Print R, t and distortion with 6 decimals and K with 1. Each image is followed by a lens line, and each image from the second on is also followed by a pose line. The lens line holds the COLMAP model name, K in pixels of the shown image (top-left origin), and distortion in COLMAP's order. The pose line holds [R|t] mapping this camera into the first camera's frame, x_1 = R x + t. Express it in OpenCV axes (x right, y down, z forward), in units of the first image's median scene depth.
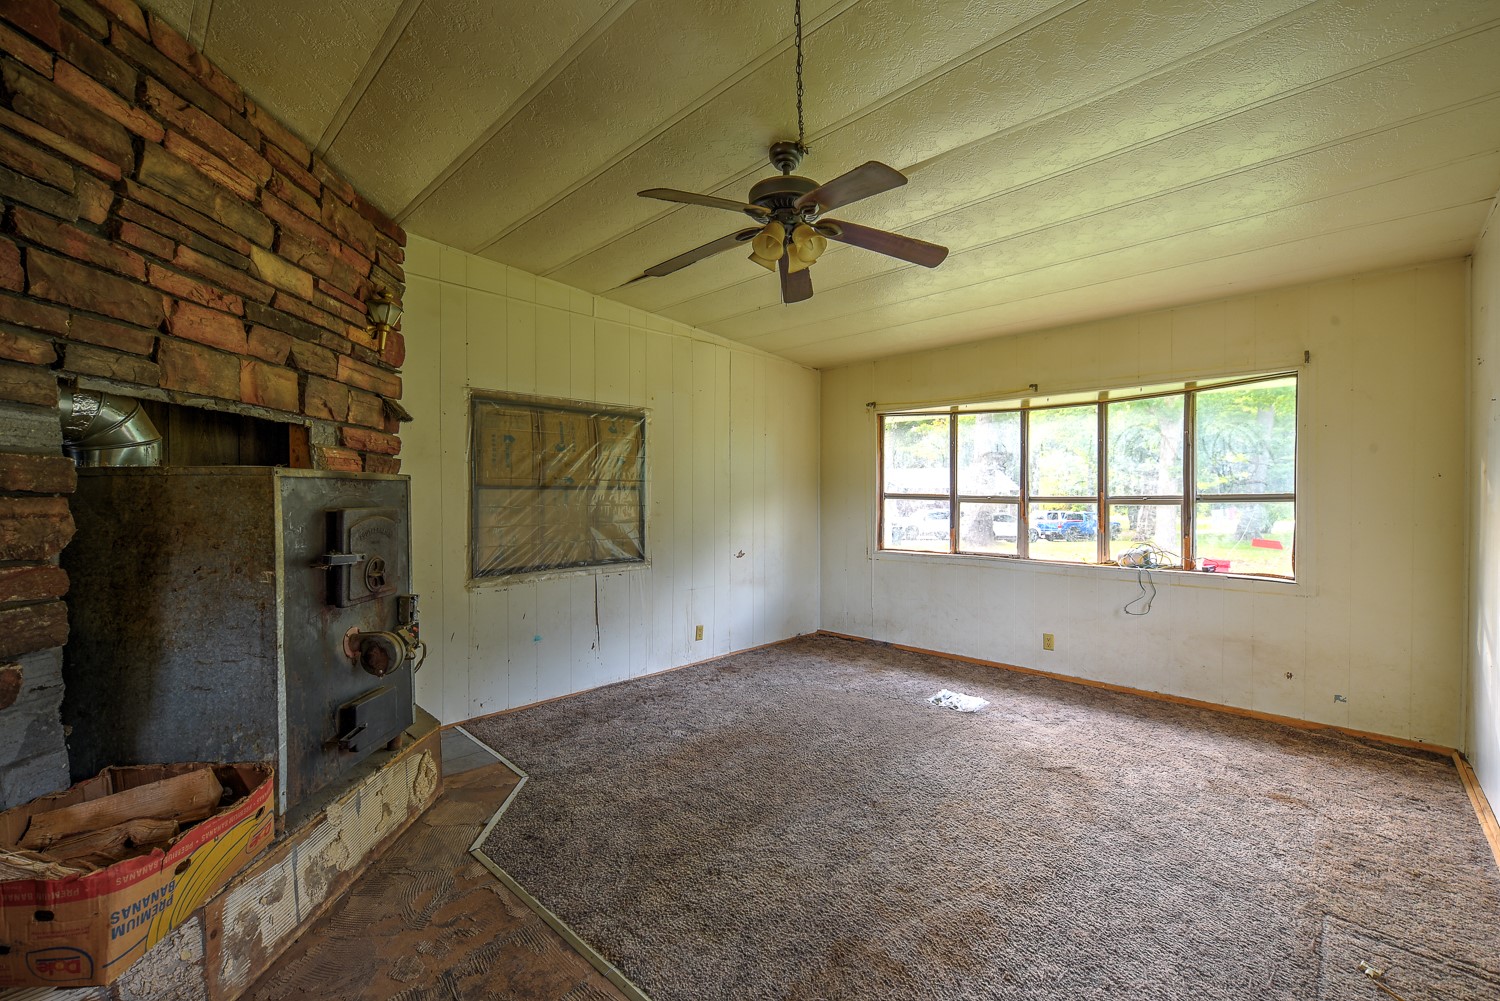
lens RADIAL K [[620.7, 0, 755.3], [0, 620.7, 505.2], [0, 0, 1]] dist [-0.005736, 0.001790]
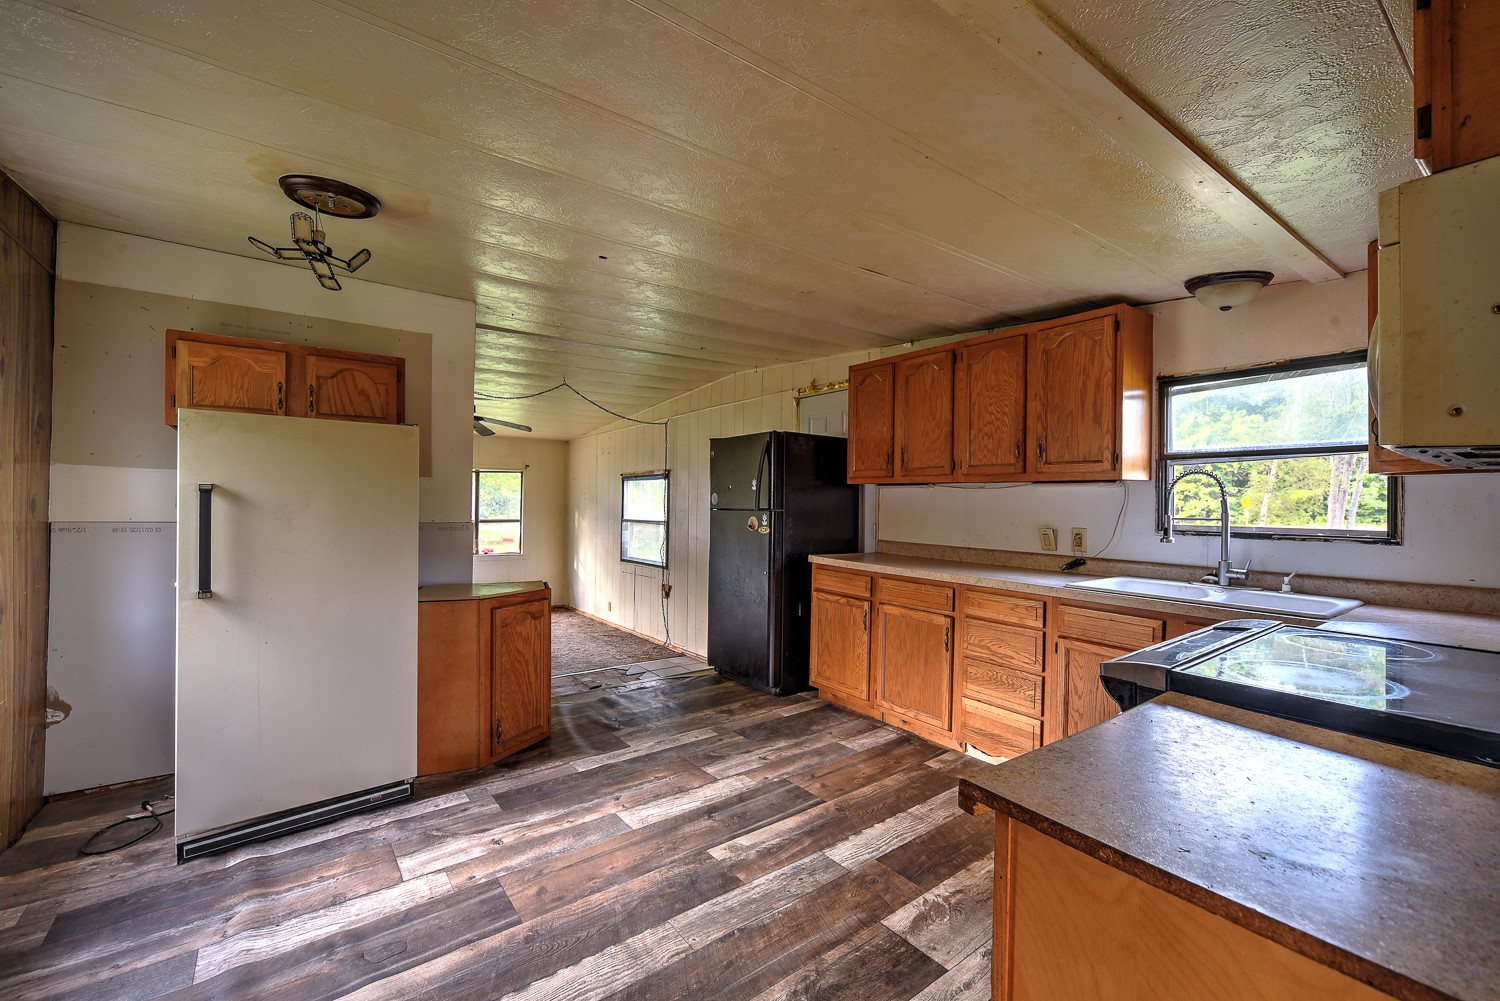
lens RADIAL K [[620.7, 0, 753.7], [0, 620.7, 500.9], [0, 0, 1]] dist [-0.005736, 0.001790]
pose [[0.169490, 0.008751, 0.985493, -1.418806], [0.002753, 0.999952, -0.009352, -0.065270], [-0.985528, 0.004298, 0.169458, -0.360719]]
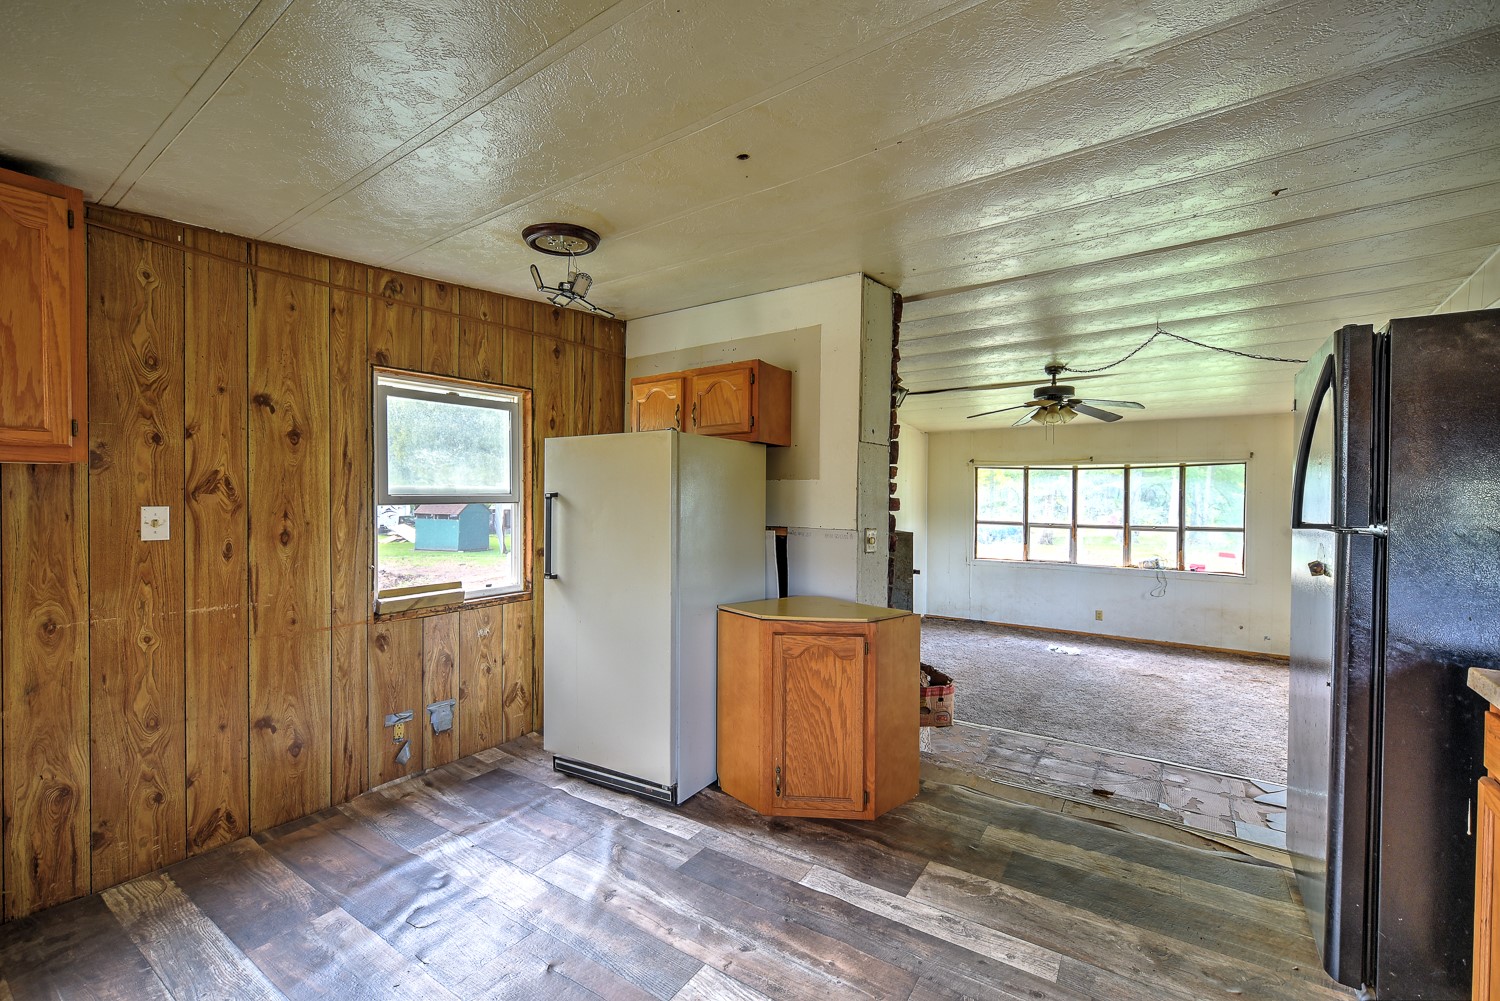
lens RADIAL K [[620.7, 0, 764.0], [0, 620.7, 502.6], [0, 0, 1]] dist [-0.005736, 0.001790]
pose [[0.986604, 0.005683, 0.163036, -0.803681], [-0.004462, 0.999959, -0.007857, -0.071375], [-0.163074, 0.007025, 0.986589, -0.561581]]
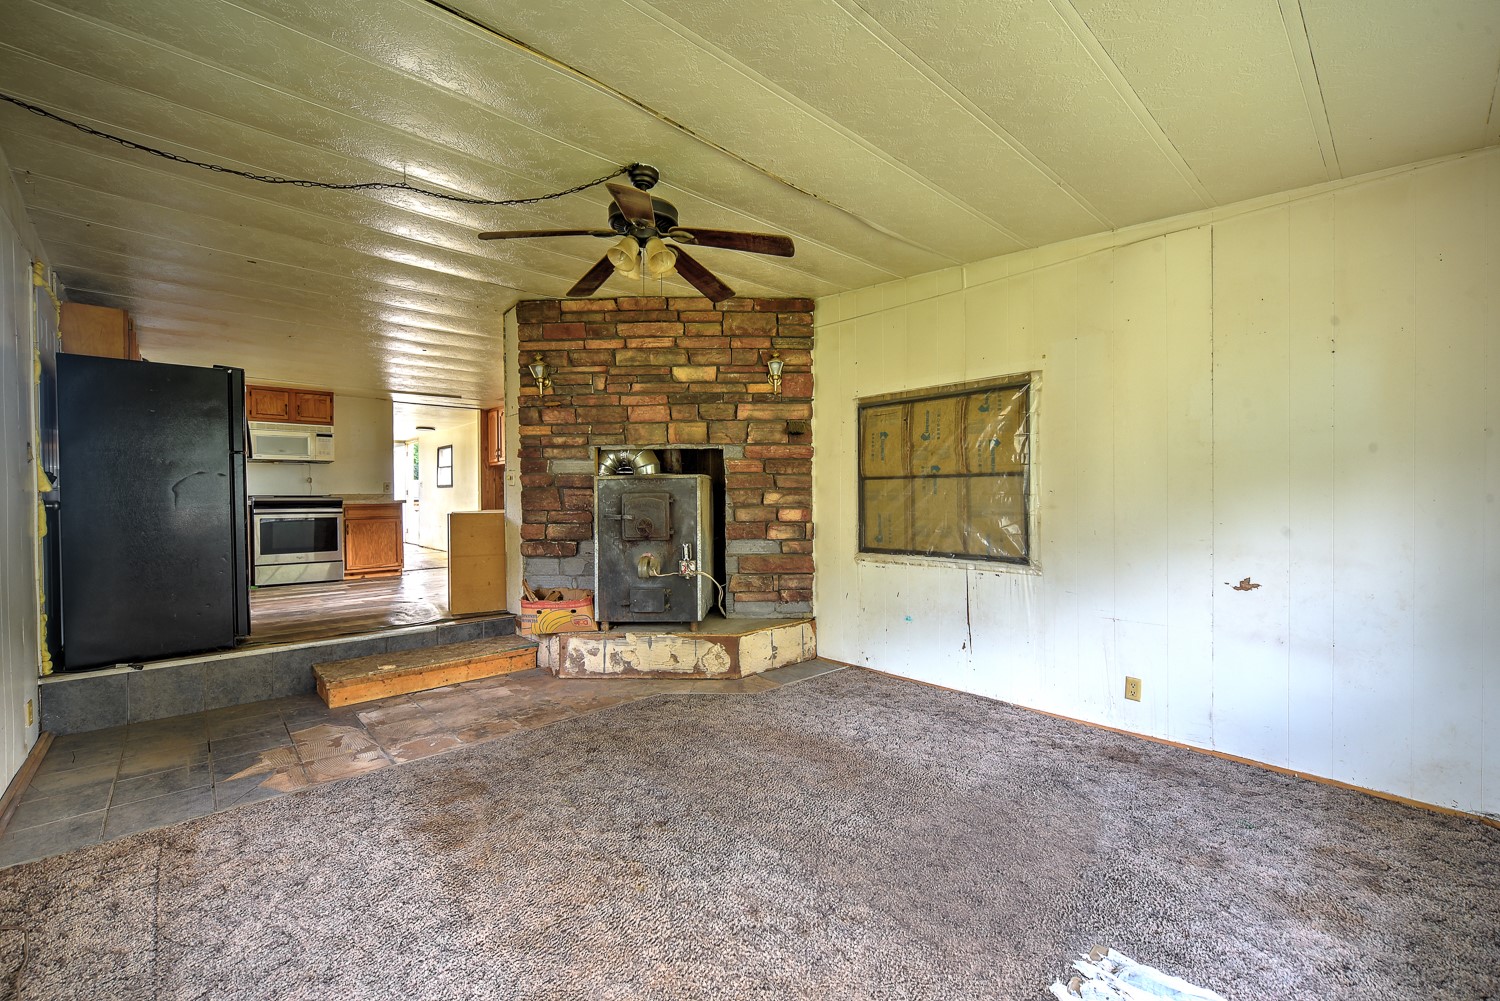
lens RADIAL K [[620.7, 0, 760.3], [0, 620.7, 503.8], [0, 0, 1]] dist [-0.005736, 0.001790]
pose [[-0.045763, 0.018329, -0.998784, 0.761189], [-0.006007, 0.999809, 0.018623, -0.000604], [0.998934, 0.006852, -0.045644, 0.832569]]
